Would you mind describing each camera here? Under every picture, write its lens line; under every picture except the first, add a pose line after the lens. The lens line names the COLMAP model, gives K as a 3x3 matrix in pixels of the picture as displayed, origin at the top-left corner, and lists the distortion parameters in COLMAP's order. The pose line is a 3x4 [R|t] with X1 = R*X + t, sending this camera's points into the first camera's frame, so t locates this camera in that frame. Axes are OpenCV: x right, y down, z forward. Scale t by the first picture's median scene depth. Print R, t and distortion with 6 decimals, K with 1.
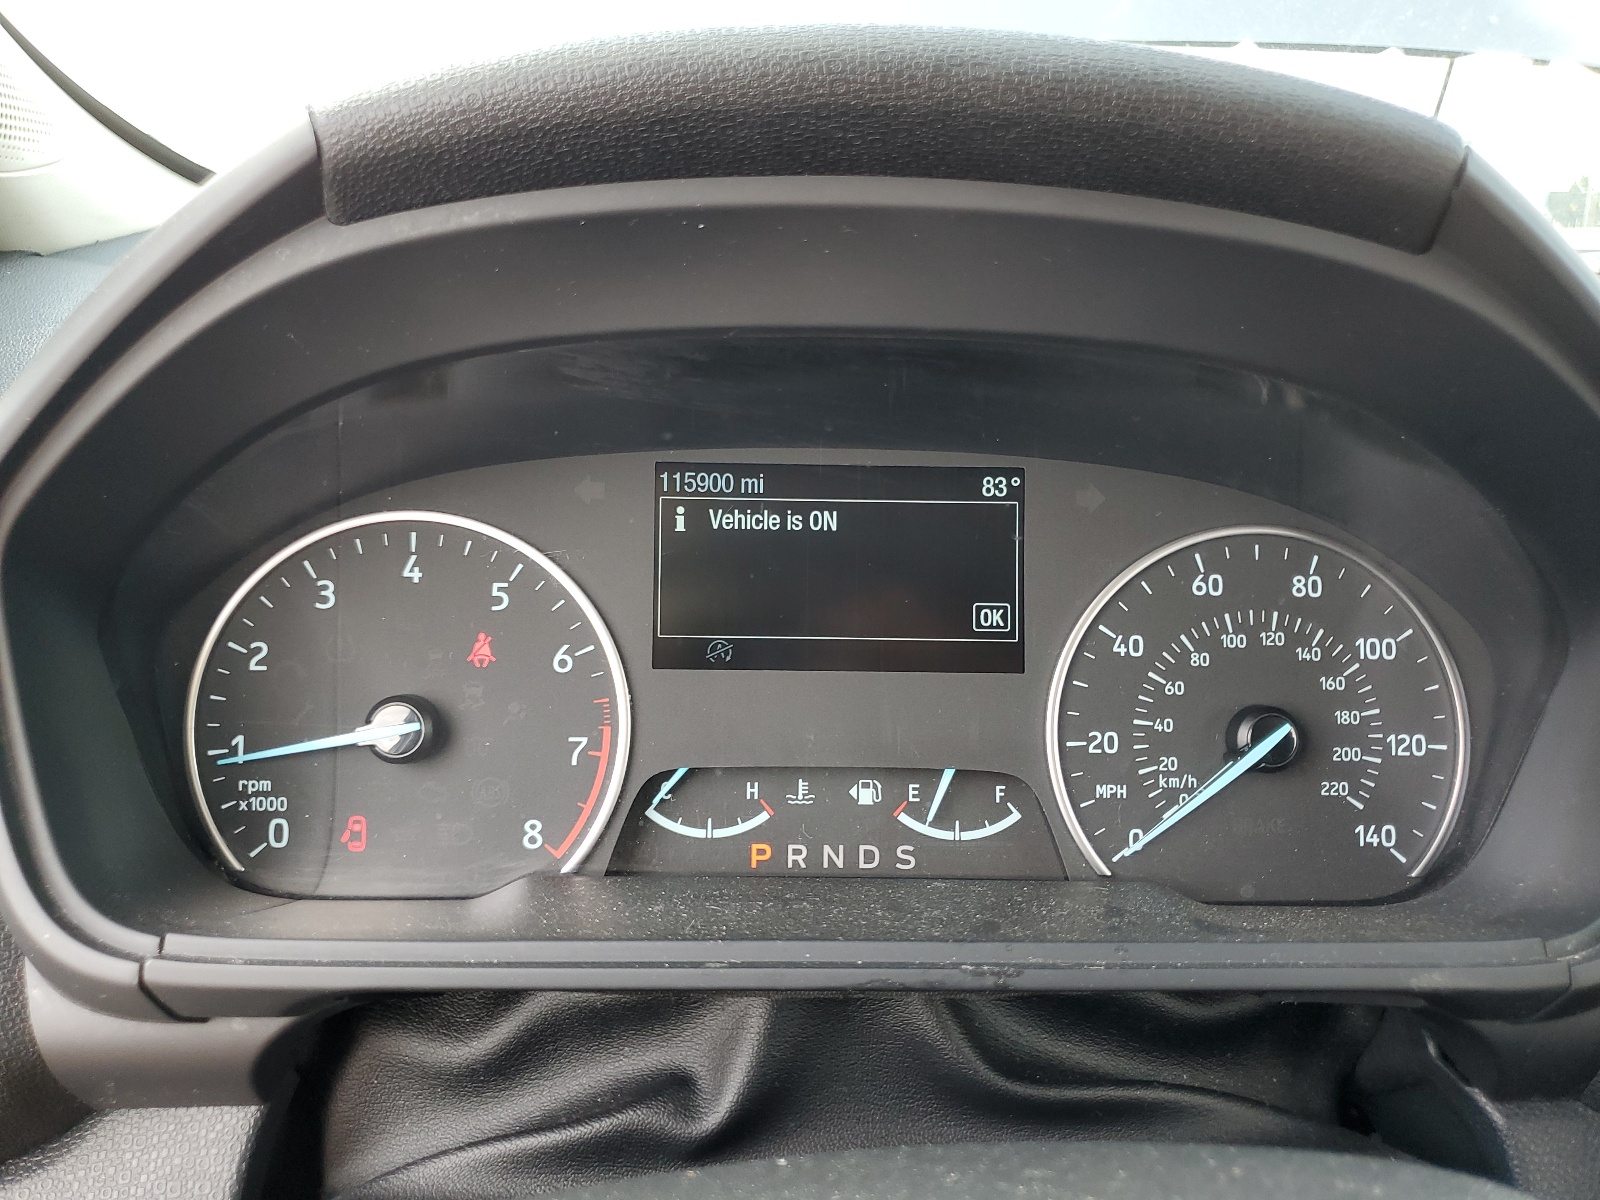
lens RADIAL K [[1225.3, 0, 795.4], [0, 1225.3, 599.4], [0, 0, 1]] dist [-0.008608, 0.000831]
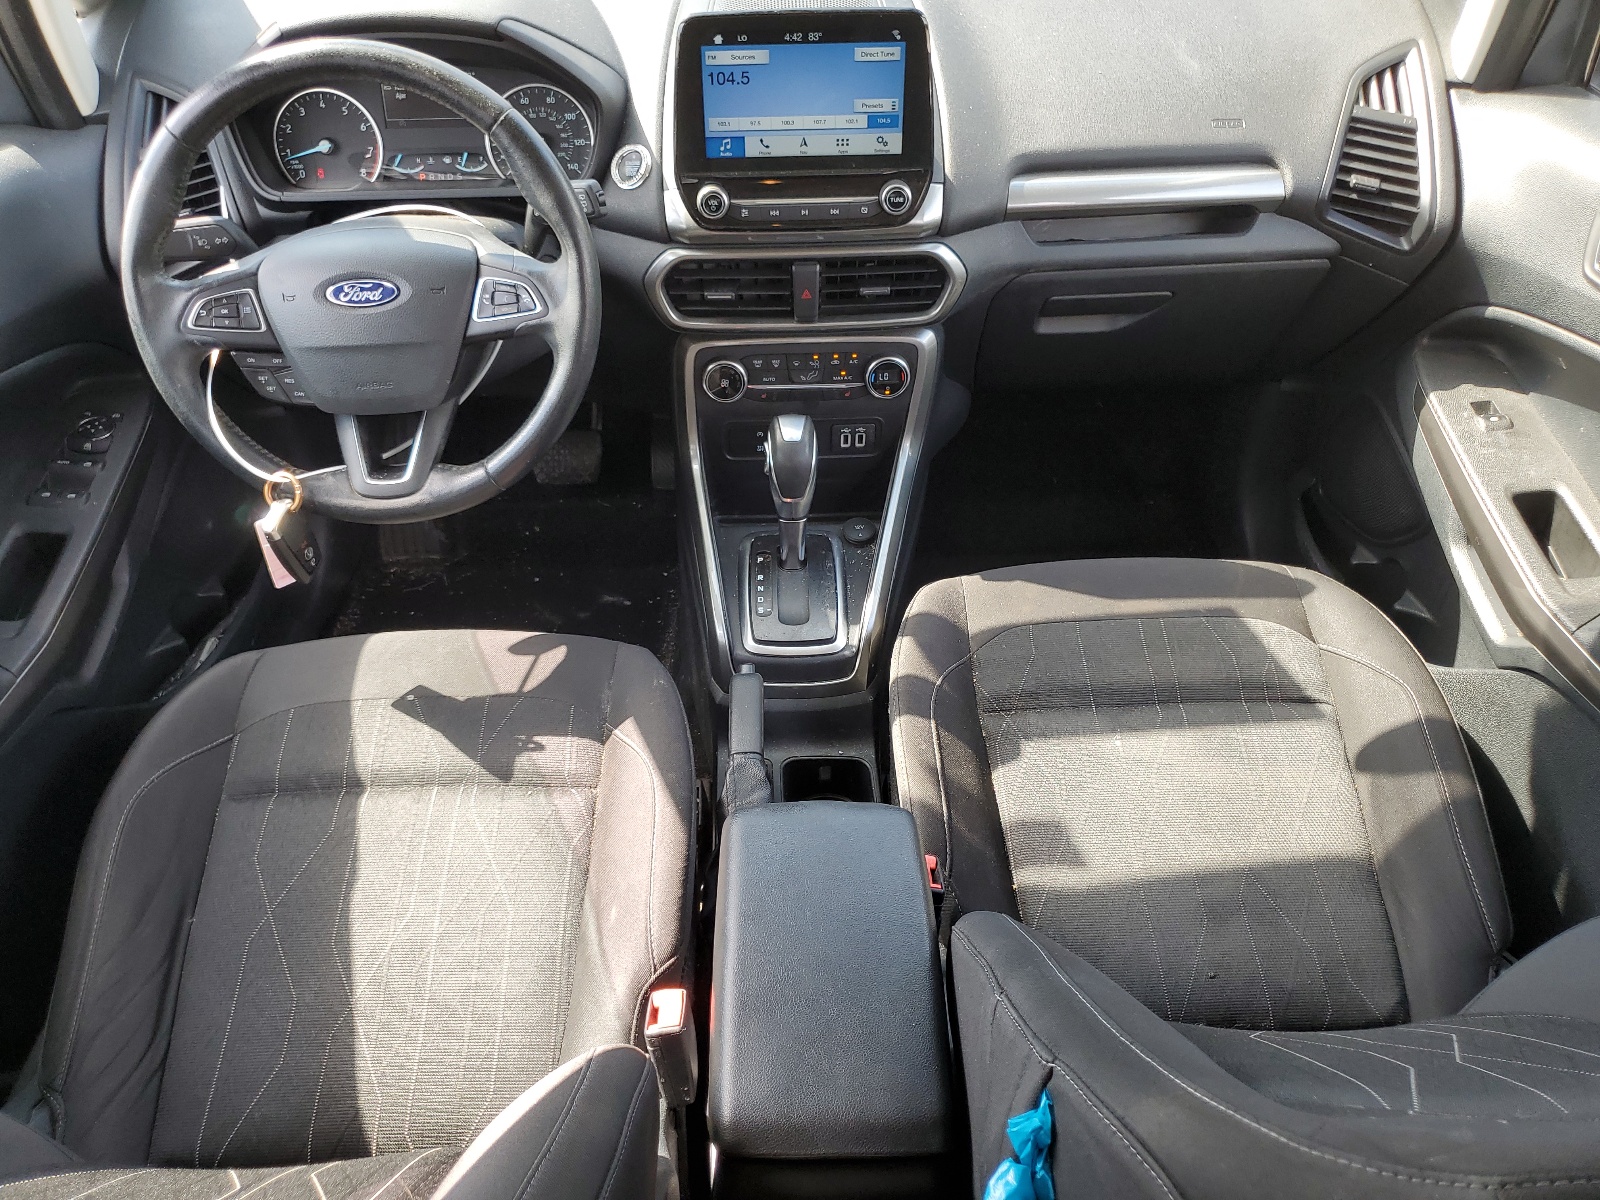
lens RADIAL K [[1225.3, 0, 805.9], [0, 1225.3, 594.7], [0, 0, 1]] dist [-0.008608, 0.000831]
pose [[0.999470, -0.028971, -0.014866, 1.267548], [0.032519, 0.911549, 0.409903, -0.147985], [0.001675, -0.410169, 0.912008, -3.265871]]
